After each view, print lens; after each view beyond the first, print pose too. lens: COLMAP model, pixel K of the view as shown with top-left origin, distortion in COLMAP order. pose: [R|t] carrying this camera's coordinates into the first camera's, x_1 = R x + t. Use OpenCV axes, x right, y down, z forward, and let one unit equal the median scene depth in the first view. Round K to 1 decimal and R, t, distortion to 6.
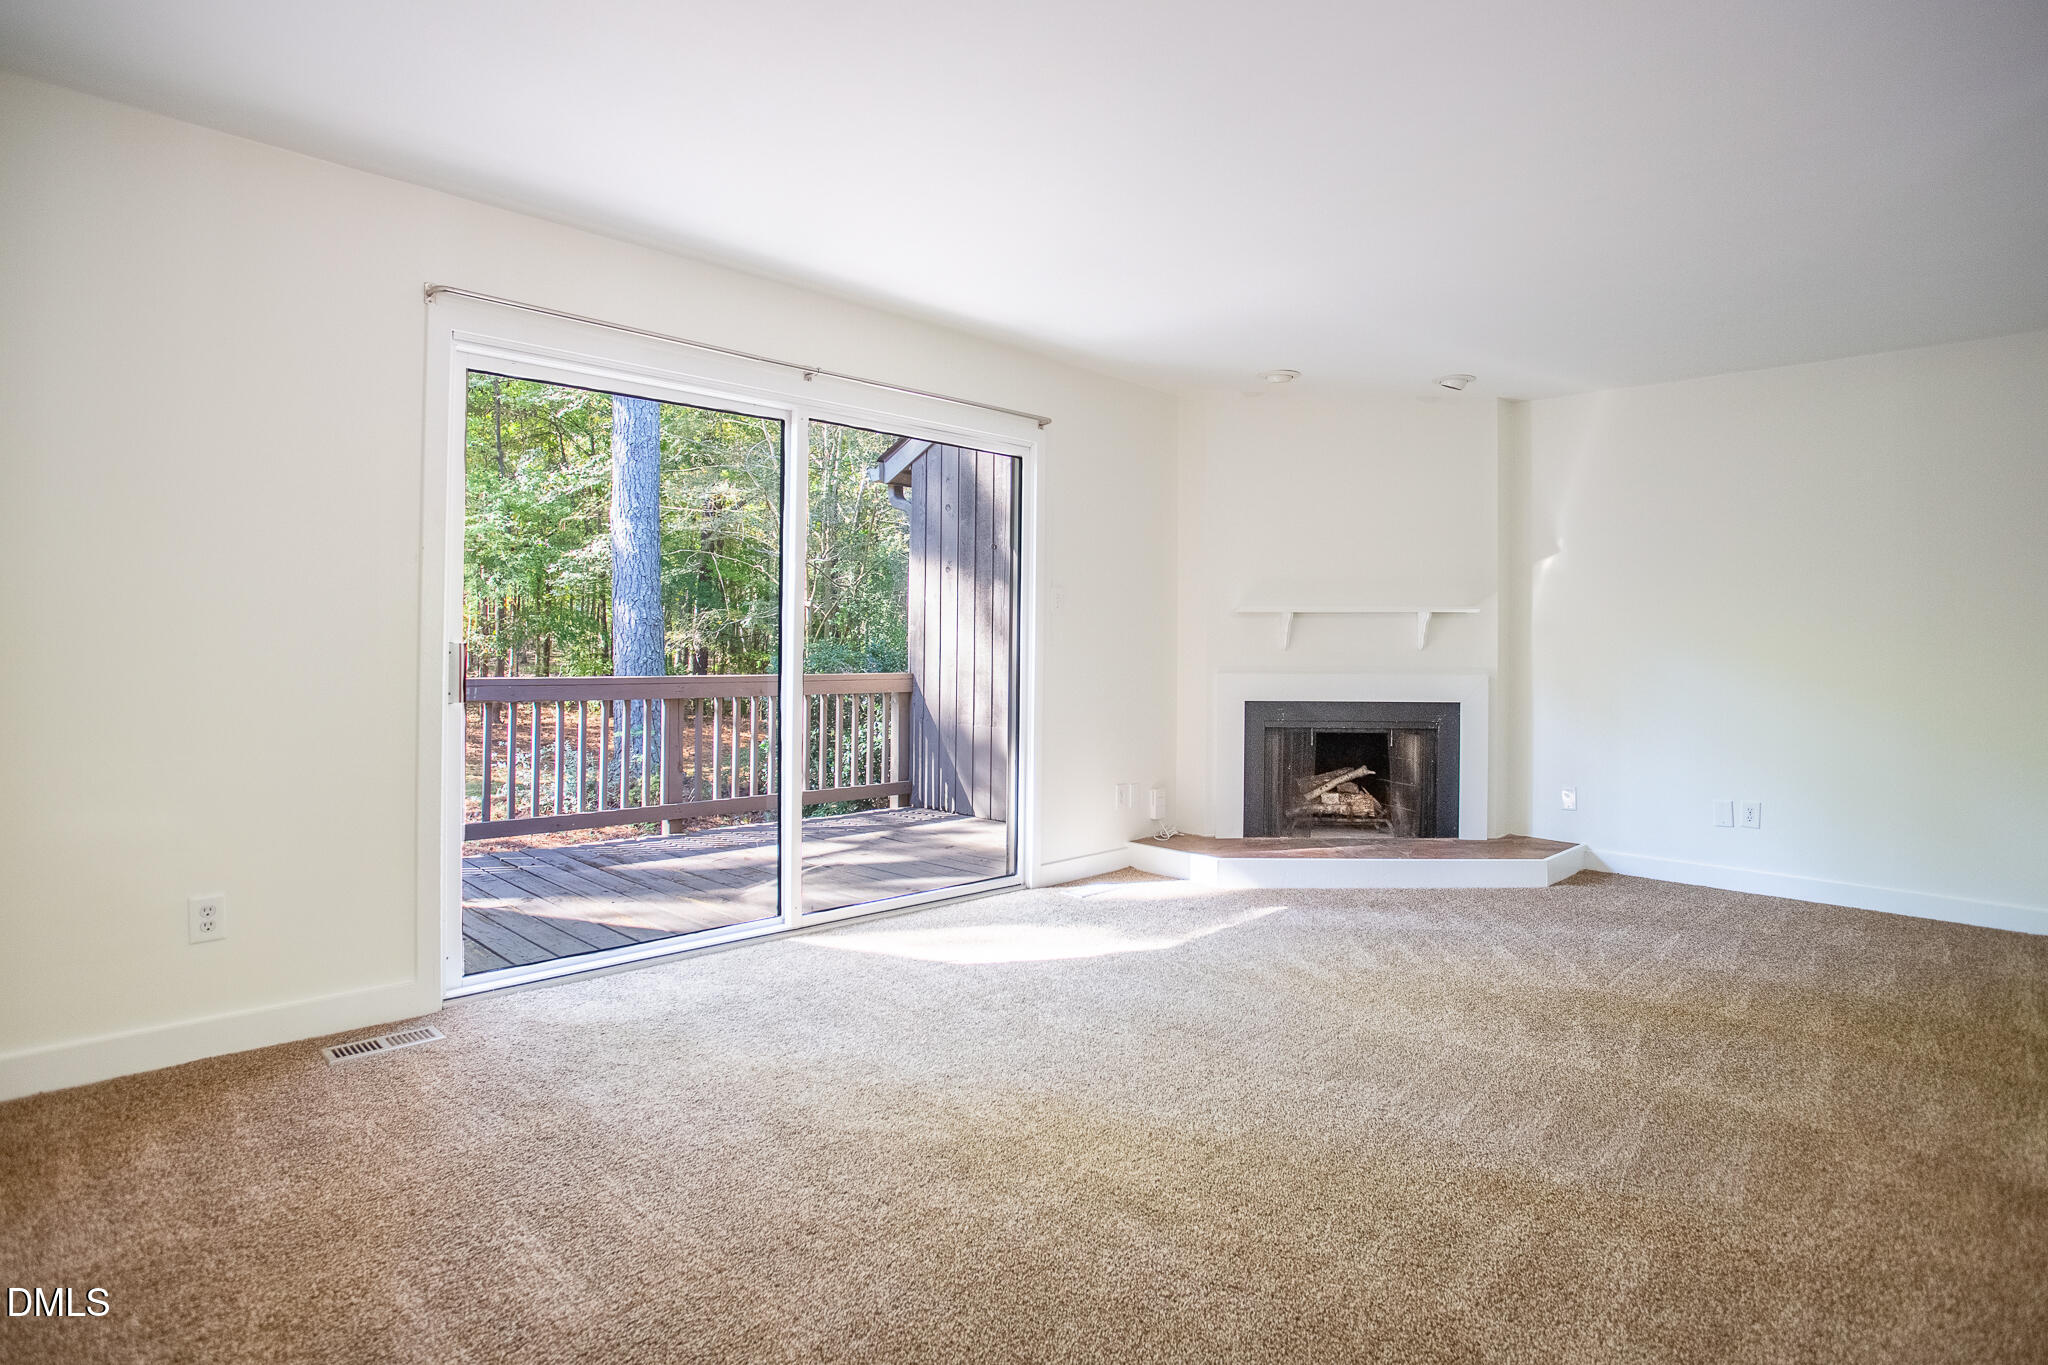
lens RADIAL K [[1037.1, 0, 1033.3], [0, 1037.1, 617.7], [0, 0, 1]] dist [-0.017645, -0.000361]
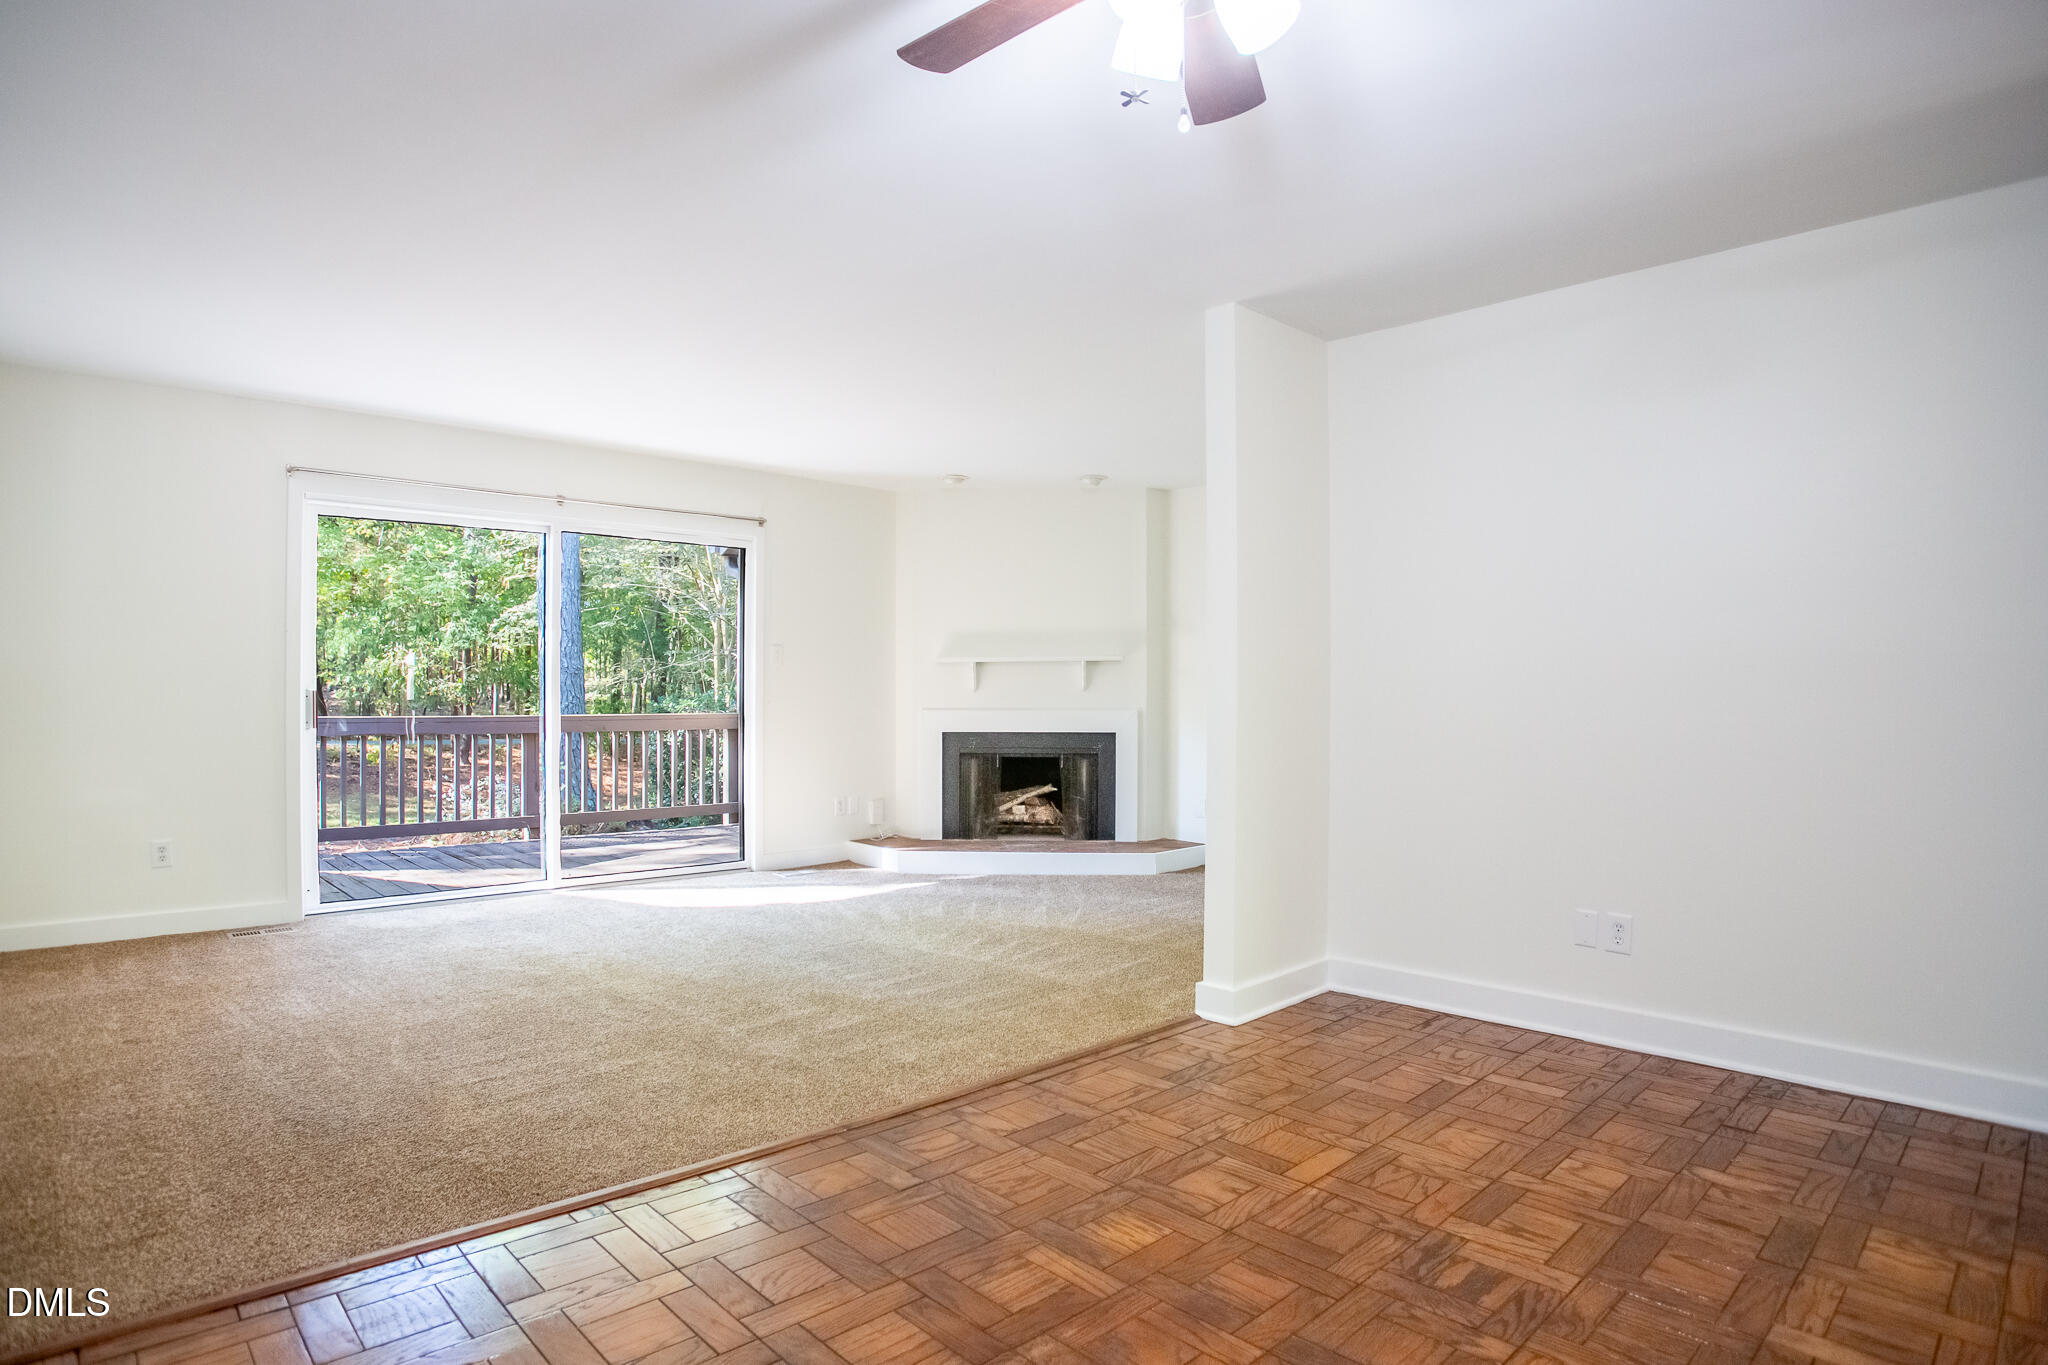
lens RADIAL K [[1053.9, 0, 932.9], [0, 1053.9, 681.6], [0, 0, 1]] dist [-0.041247, 0.001383]
pose [[0.996609, -0.007617, -0.081928, 0.298285], [0.009320, 0.999748, 0.020420, -0.008430], [0.081752, -0.021115, 0.996429, -0.289833]]
